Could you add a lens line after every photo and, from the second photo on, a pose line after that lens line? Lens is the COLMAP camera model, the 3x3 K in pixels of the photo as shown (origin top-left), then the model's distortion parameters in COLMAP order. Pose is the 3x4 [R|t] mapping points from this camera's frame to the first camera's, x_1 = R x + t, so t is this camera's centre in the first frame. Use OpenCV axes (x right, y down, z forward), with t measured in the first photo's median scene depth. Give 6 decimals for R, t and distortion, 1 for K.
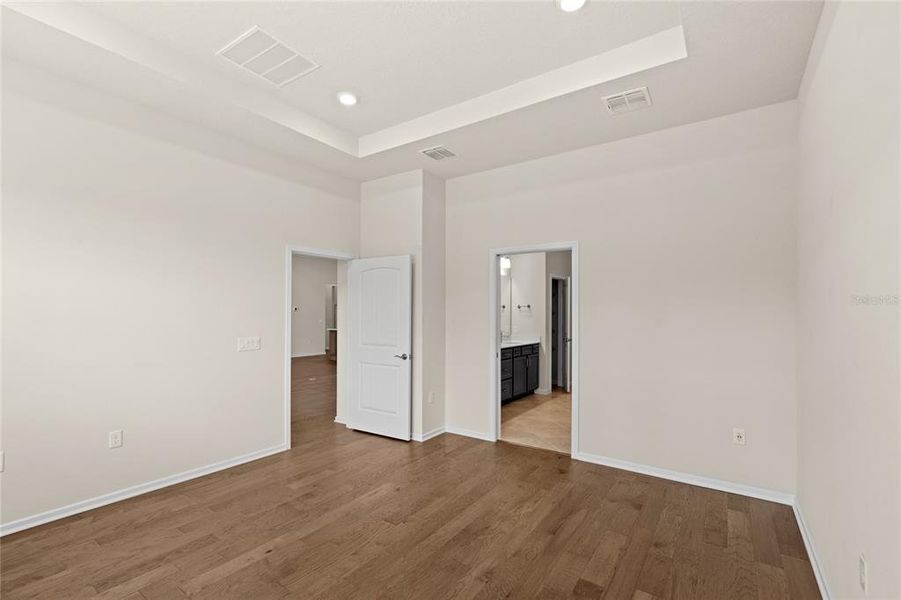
lens RADIAL K [[406.9, 0, 433.9], [0, 406.9, 301.0], [0, 0, 1]] dist [0.001949, -0.000044]
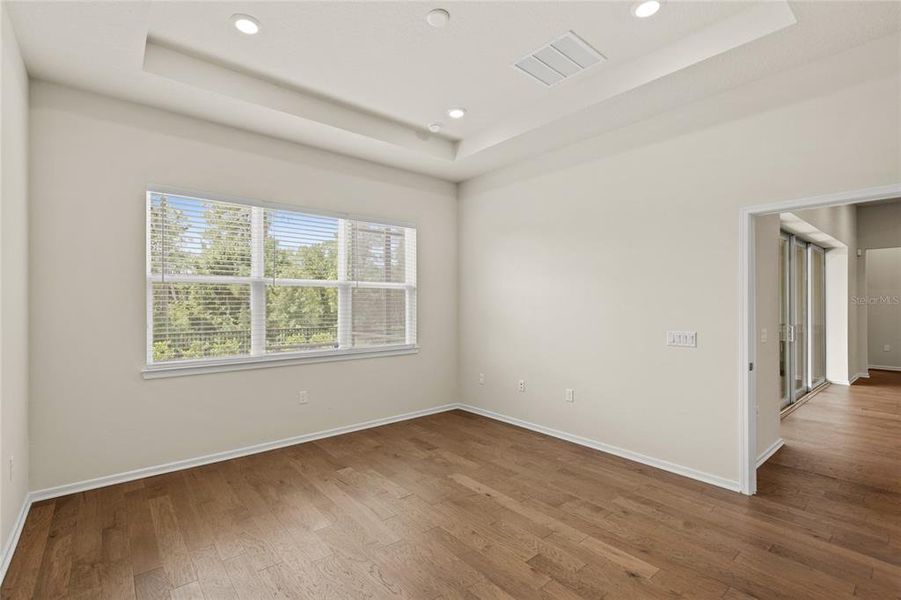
lens RADIAL K [[406.9, 0, 433.9], [0, 406.9, 301.0], [0, 0, 1]] dist [0.001949, -0.000044]
pose [[-0.263390, -0.009257, -0.964645, 0.751637], [0.033570, 0.999260, -0.018755, 0.035770], [0.964105, -0.037323, -0.262884, 1.058664]]
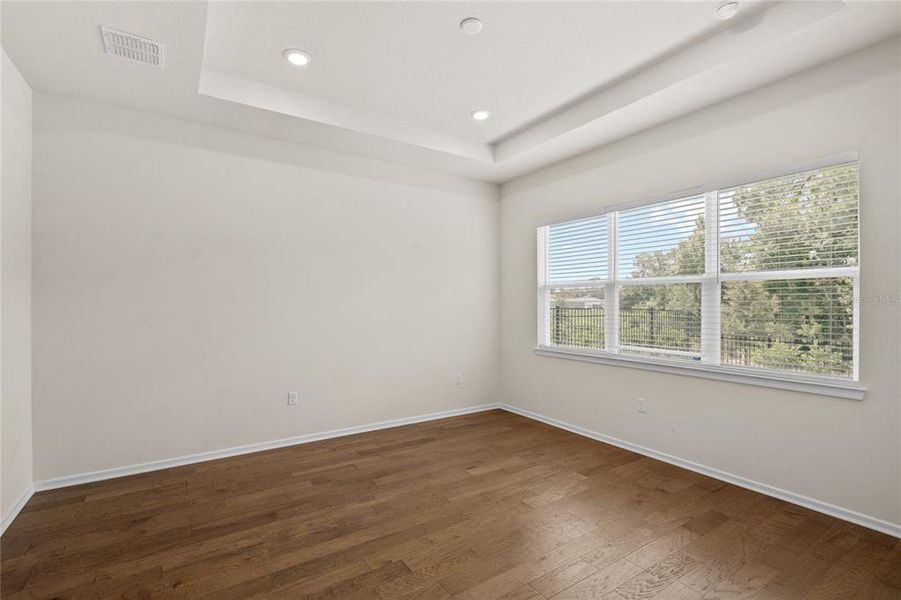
lens RADIAL K [[406.9, 0, 433.9], [0, 406.9, 301.0], [0, 0, 1]] dist [0.001949, -0.000044]
pose [[-0.928000, -0.001030, 0.372580, -0.463352], [-0.016191, 0.999163, -0.037565, 0.055788], [-0.372229, -0.040893, -0.927240, 1.768628]]
